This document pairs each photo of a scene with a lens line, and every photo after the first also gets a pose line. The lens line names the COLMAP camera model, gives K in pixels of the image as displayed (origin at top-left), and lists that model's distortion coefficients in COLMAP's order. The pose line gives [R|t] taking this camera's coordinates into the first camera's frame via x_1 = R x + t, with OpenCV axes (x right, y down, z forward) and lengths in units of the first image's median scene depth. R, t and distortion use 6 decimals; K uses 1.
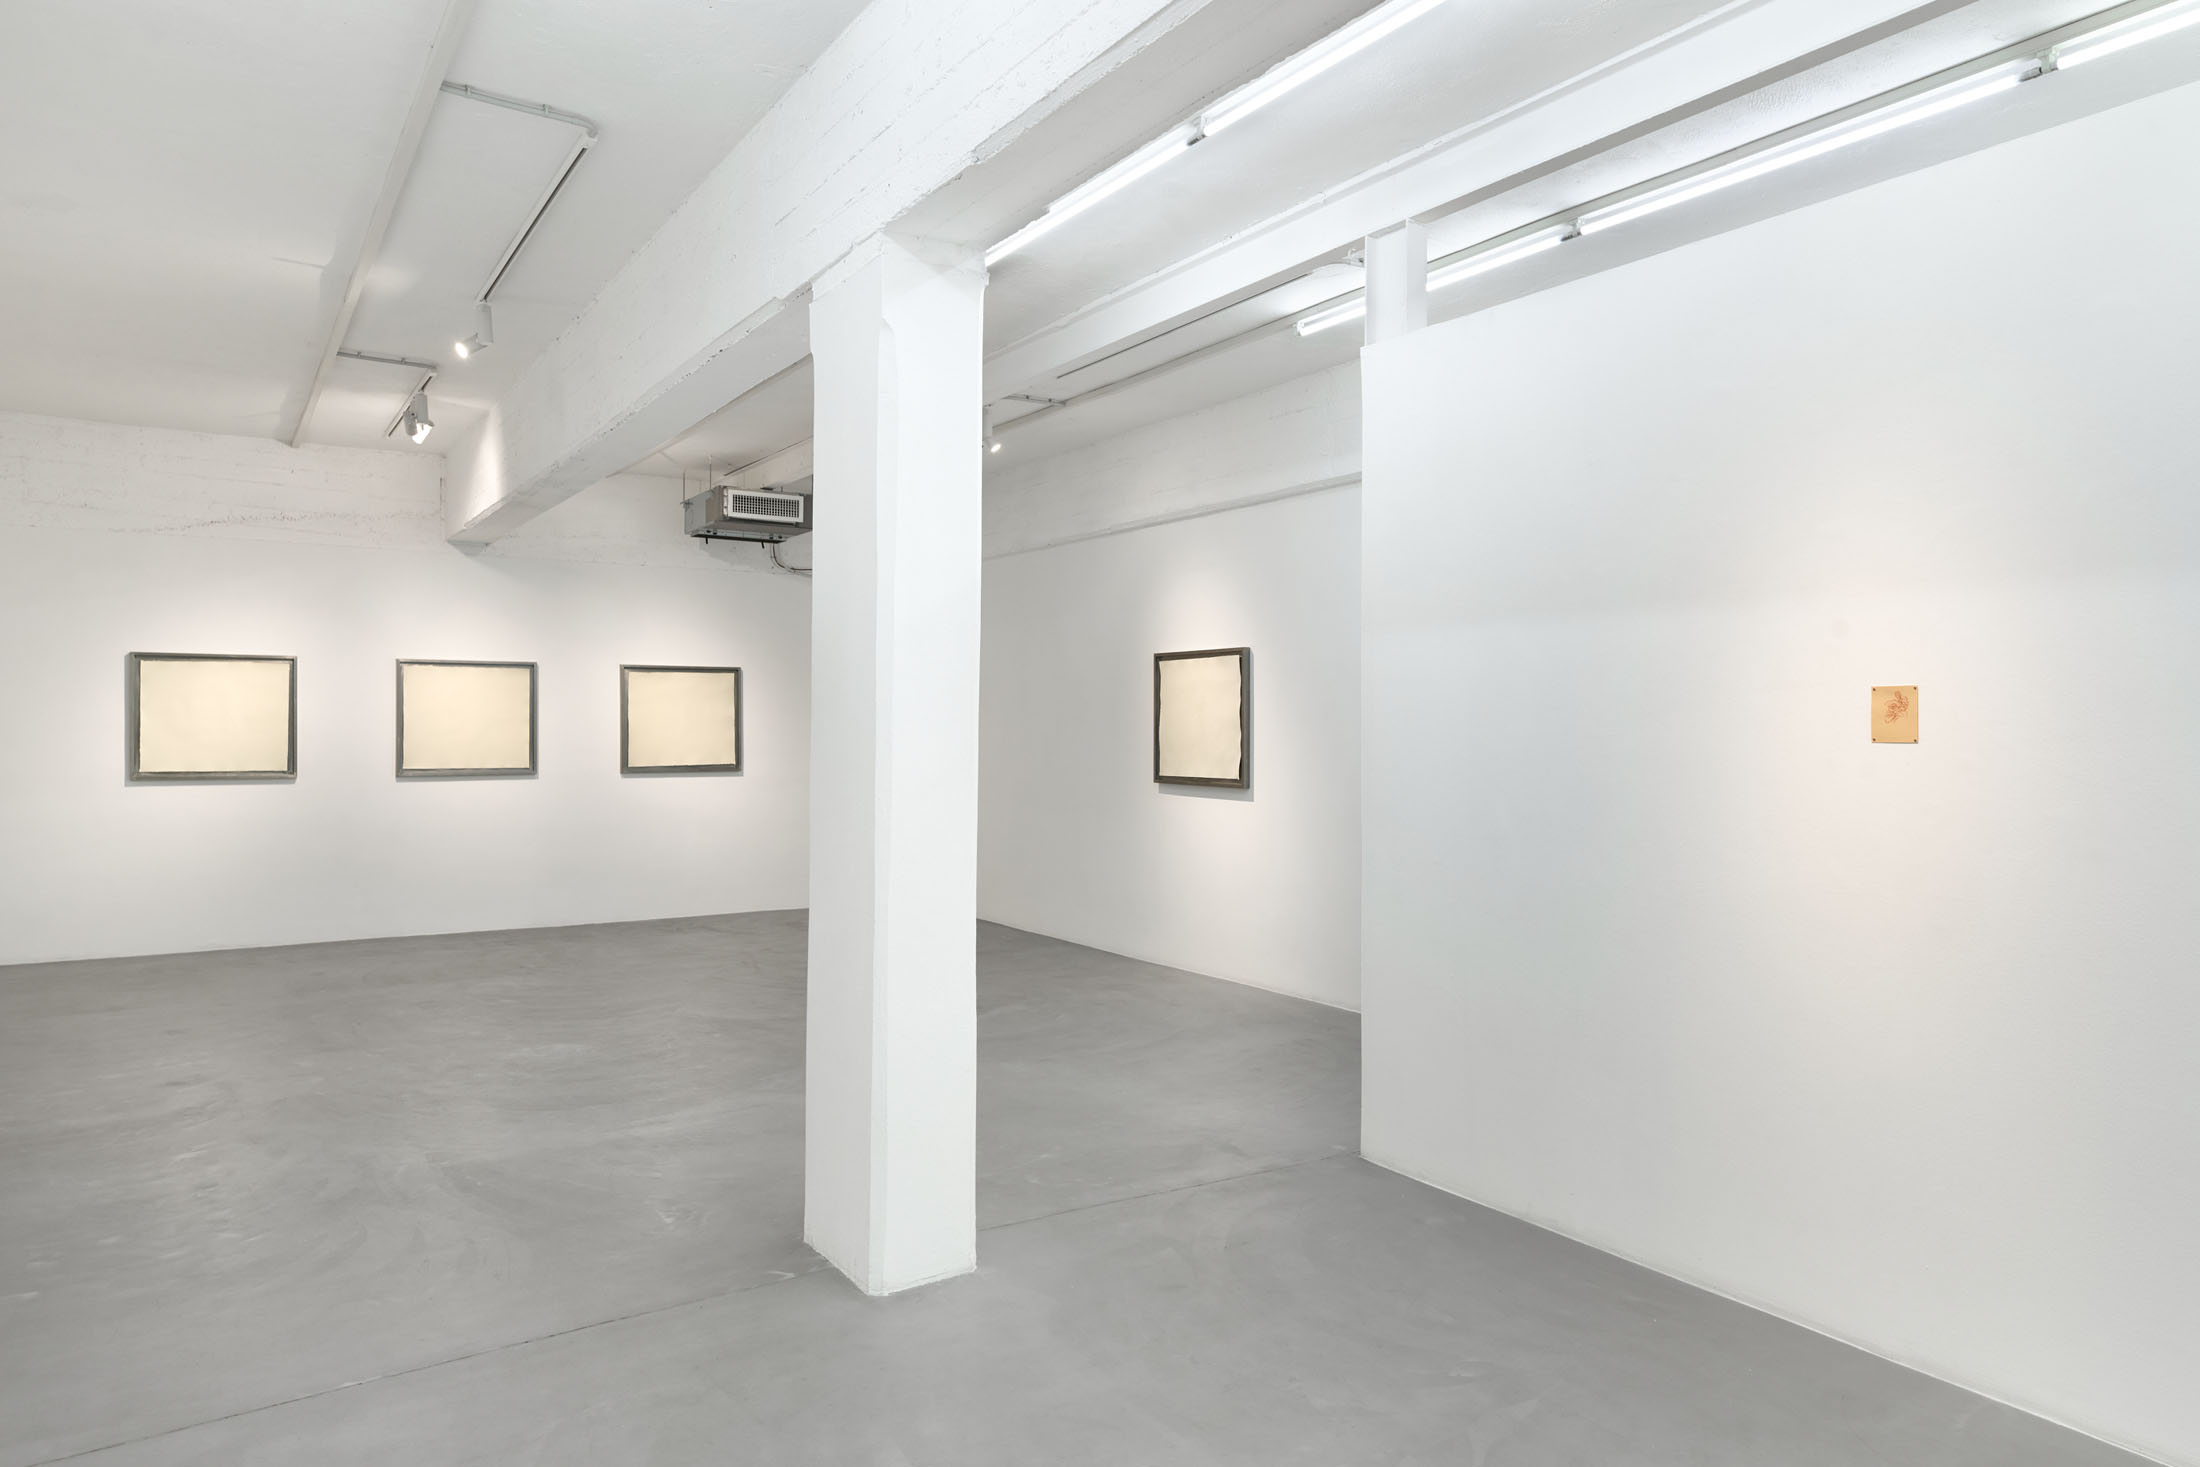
lens RADIAL K [[1396.1, 0, 1098.6], [0, 1396.1, 758.3], [0, 0, 1]] dist [0.002855, 0.000190]
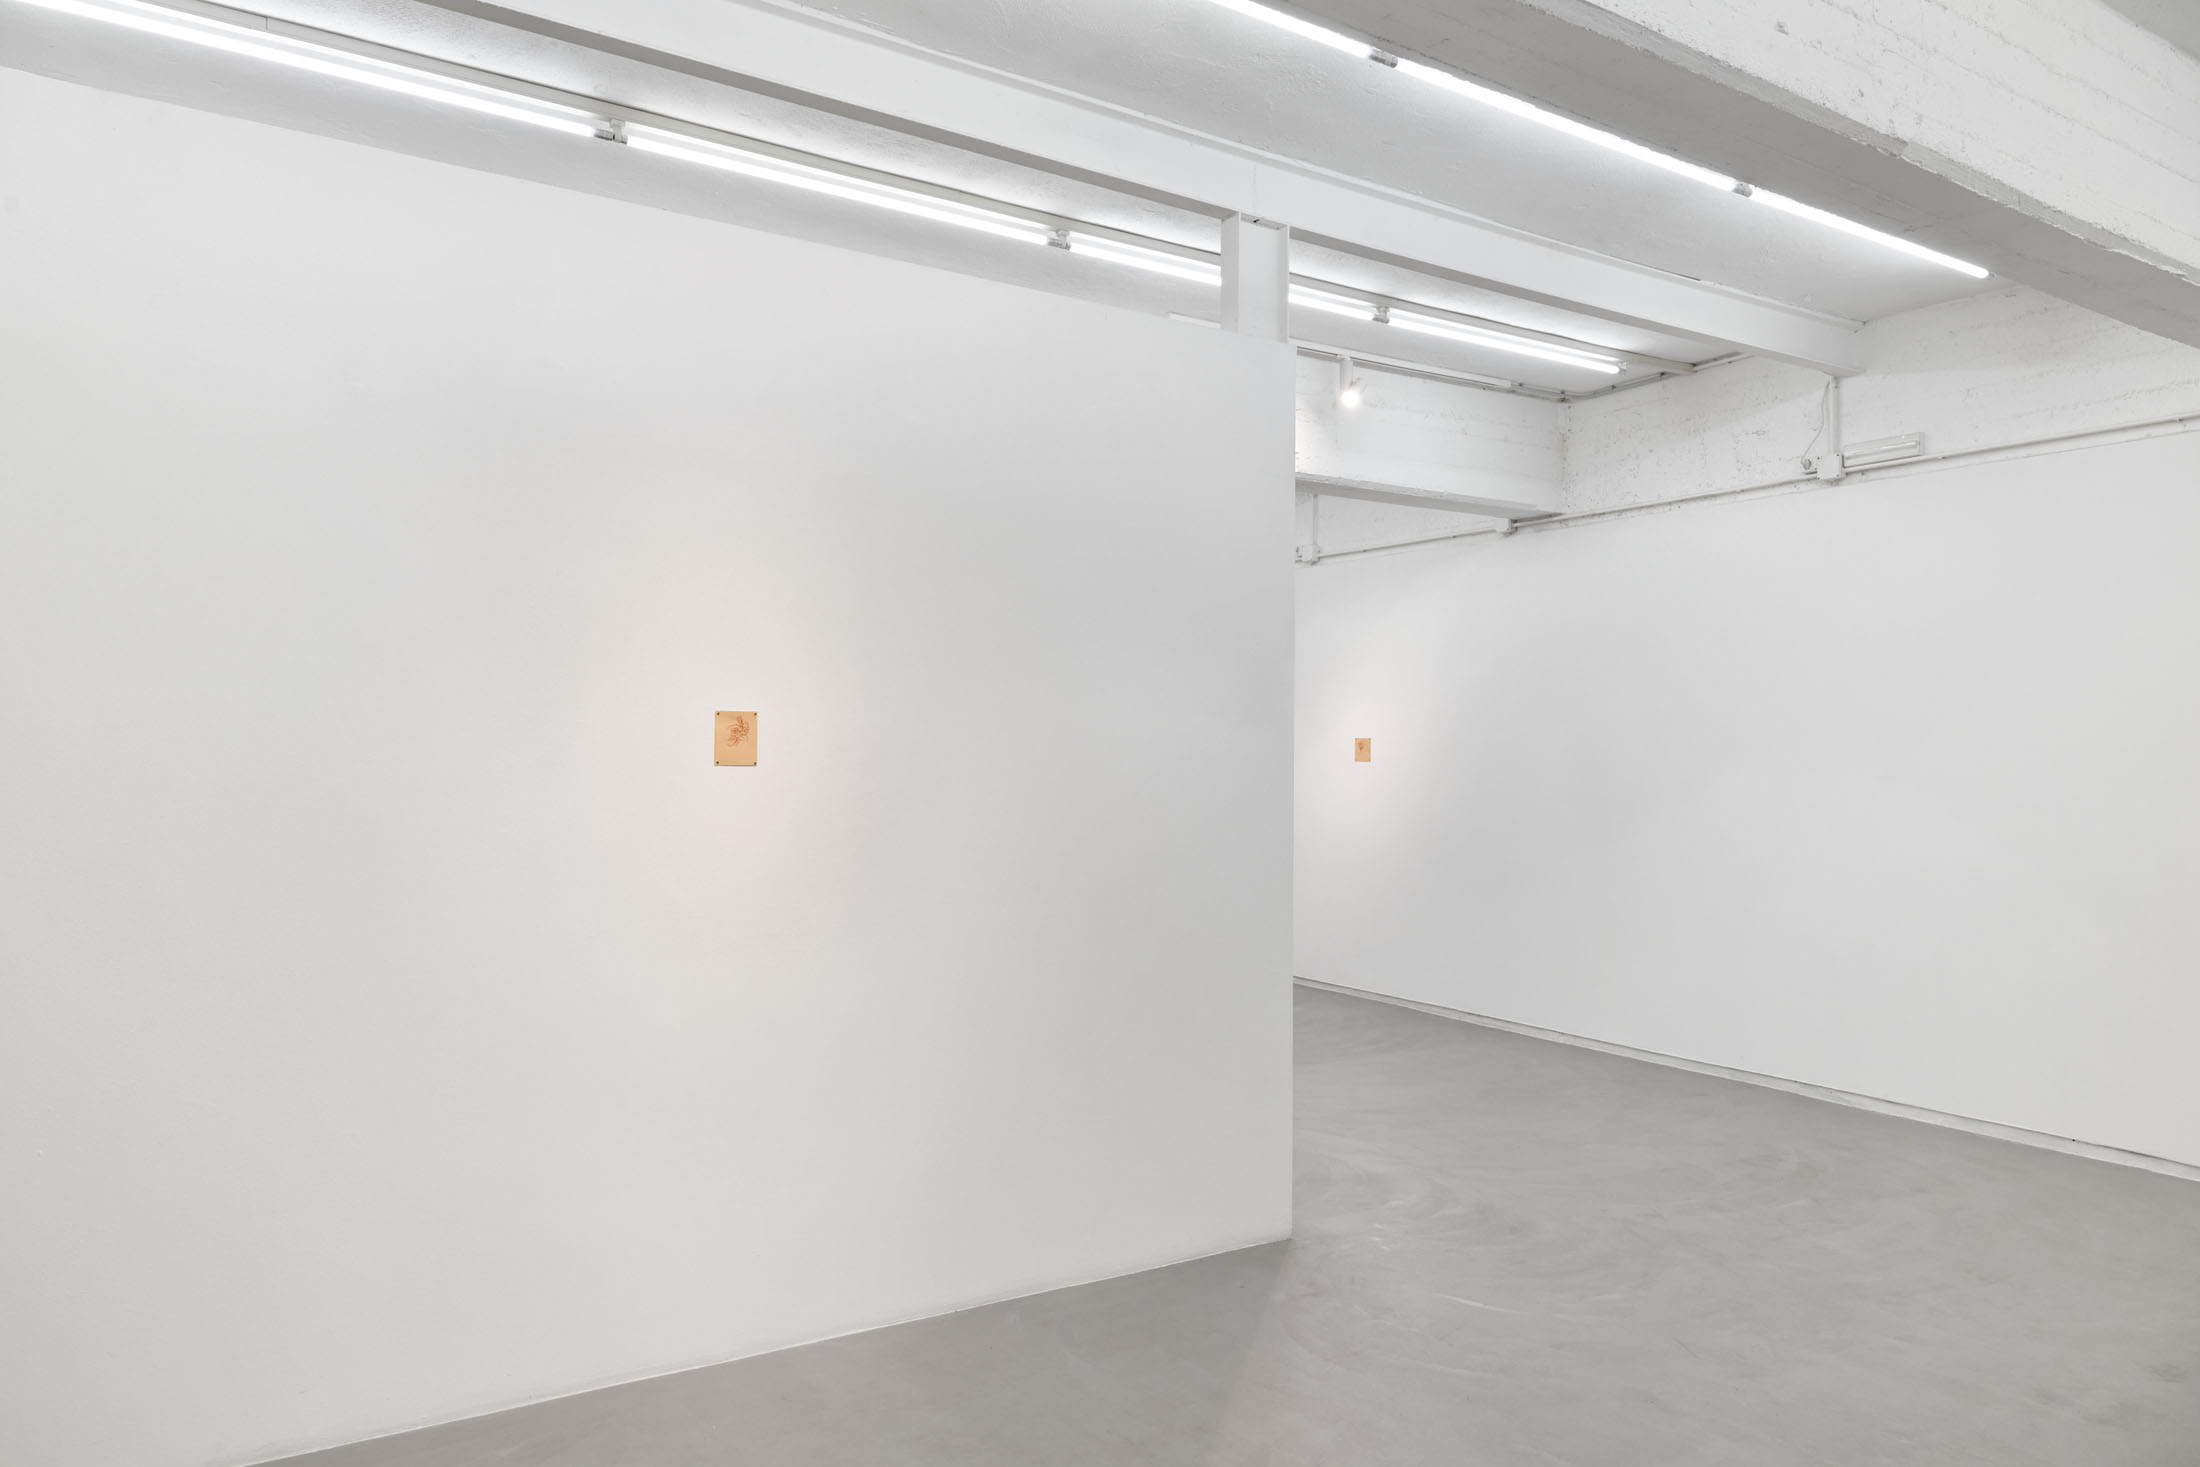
lens RADIAL K [[1396.1, 0, 1098.6], [0, 1396.1, 758.3], [0, 0, 1]] dist [0.002855, 0.000190]
pose [[0.041664, -0.000984, 0.999131, -0.159086], [0.001365, 0.999999, 0.000928, -0.006063], [-0.999131, 0.001325, 0.041665, 0.241318]]
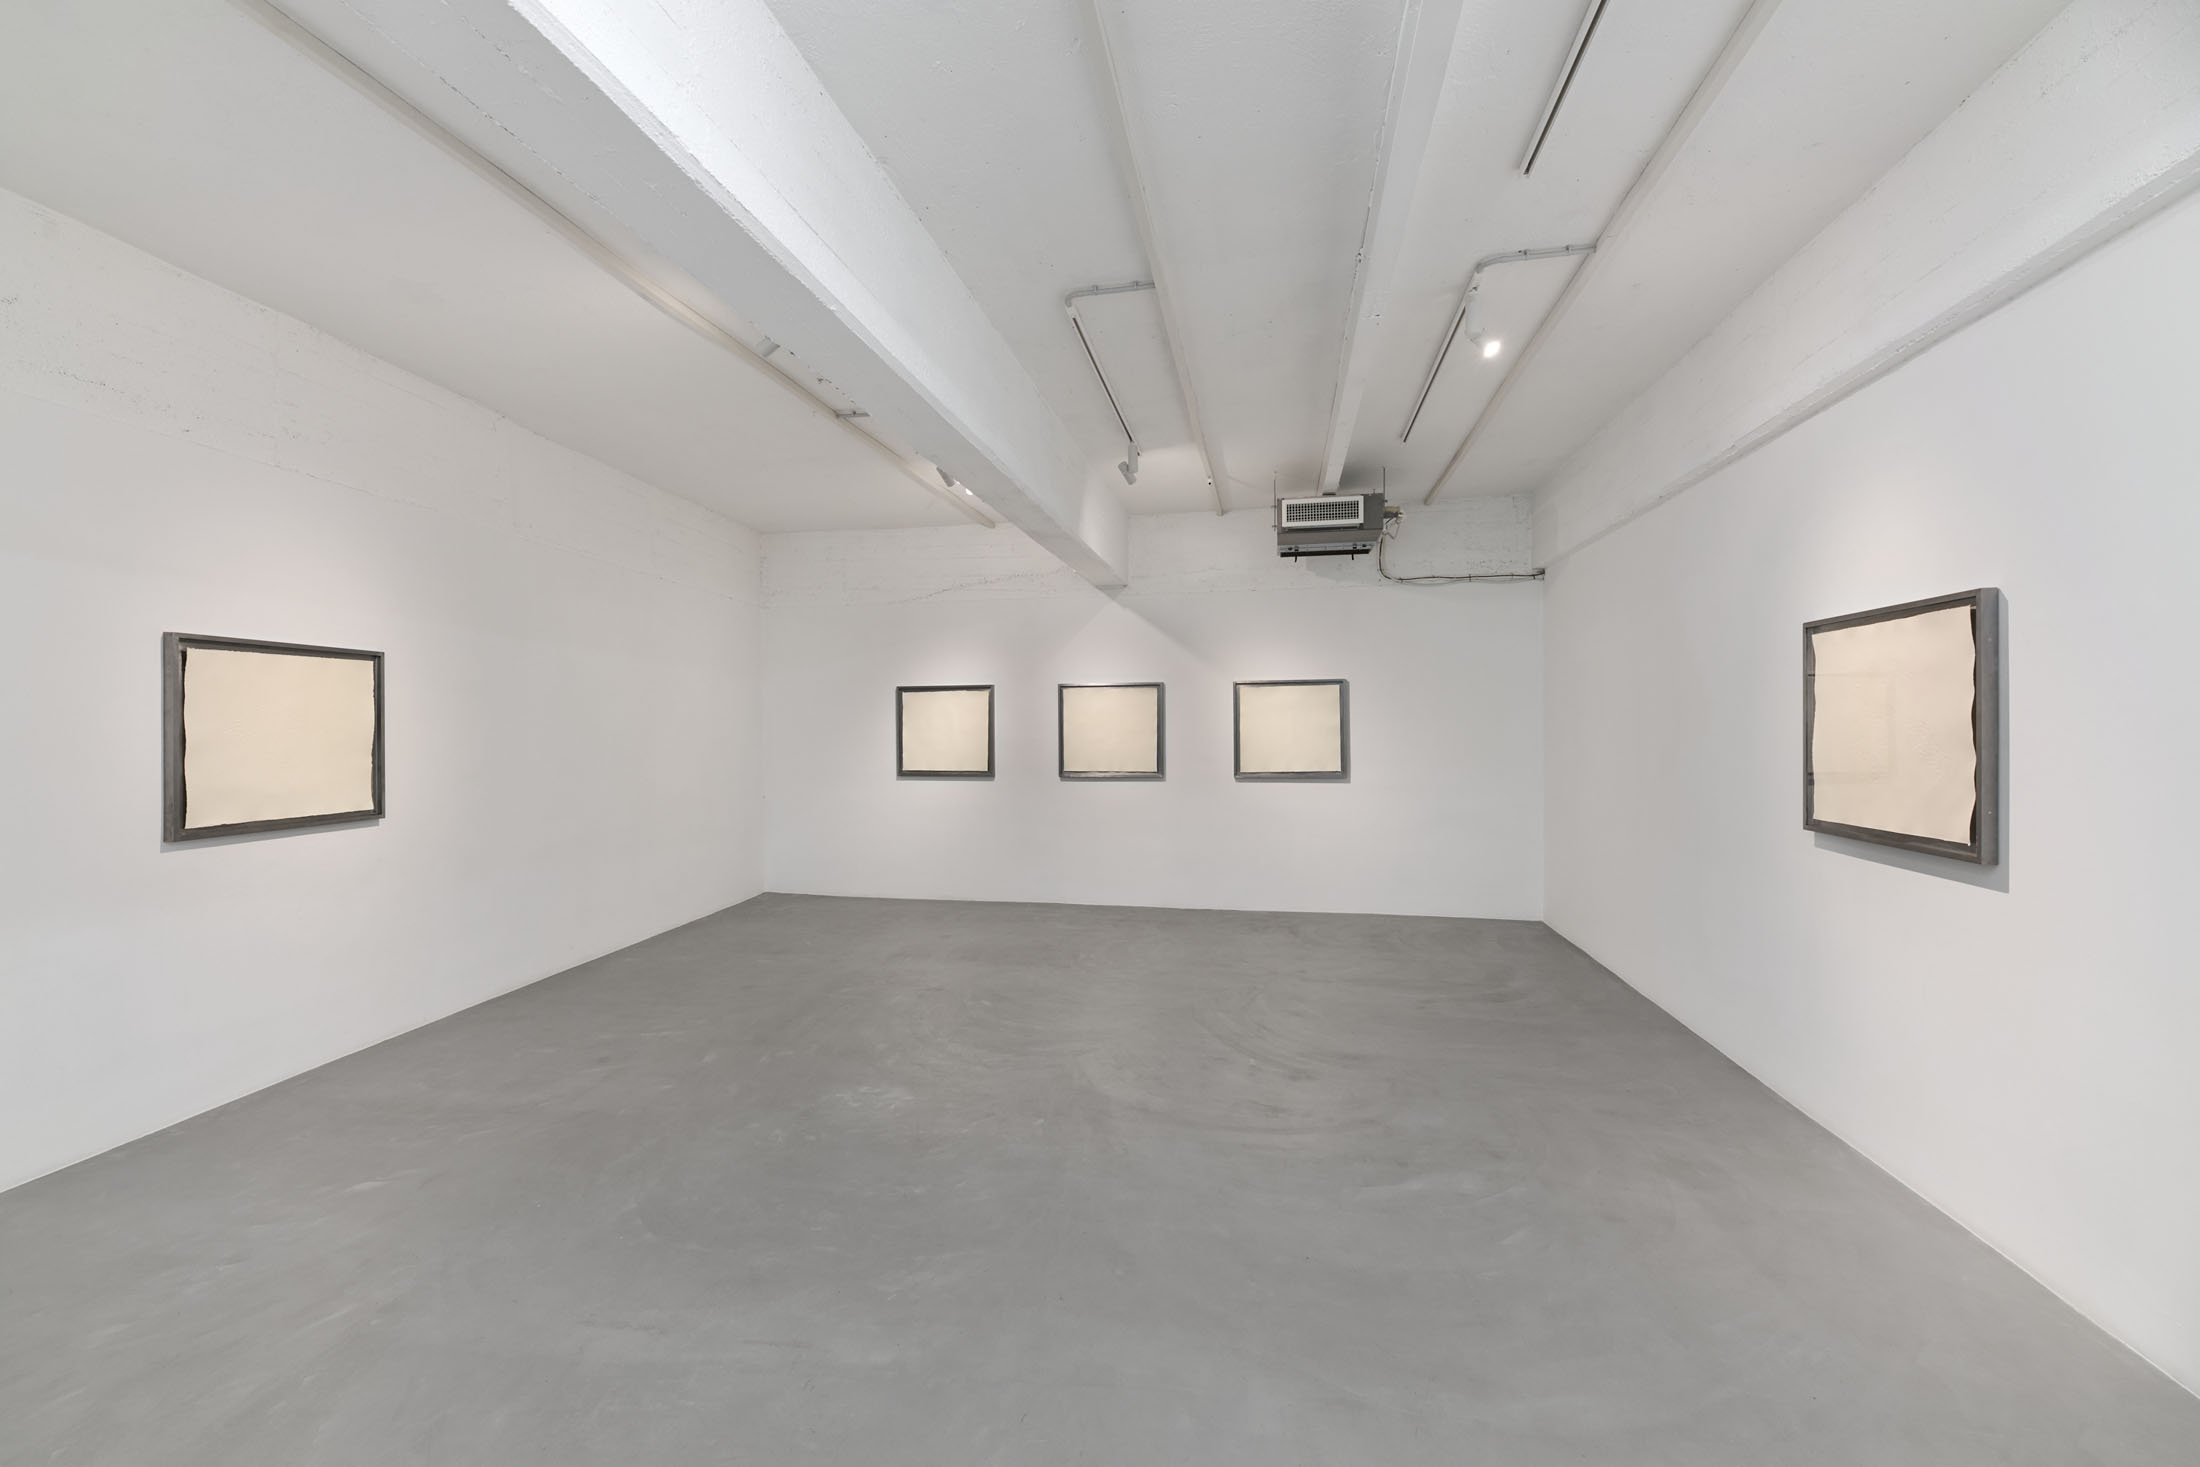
lens RADIAL K [[885.6, 0, 1101.3], [0, 885.6, 737.6], [0, 0, 1]] dist [-0.000758, -0.000156]
pose [[0.720145, -0.000433, -0.693823, 0.082837], [-0.007416, 0.999938, -0.008321, -0.016998], [0.693783, 0.011138, 0.720098, 0.465605]]
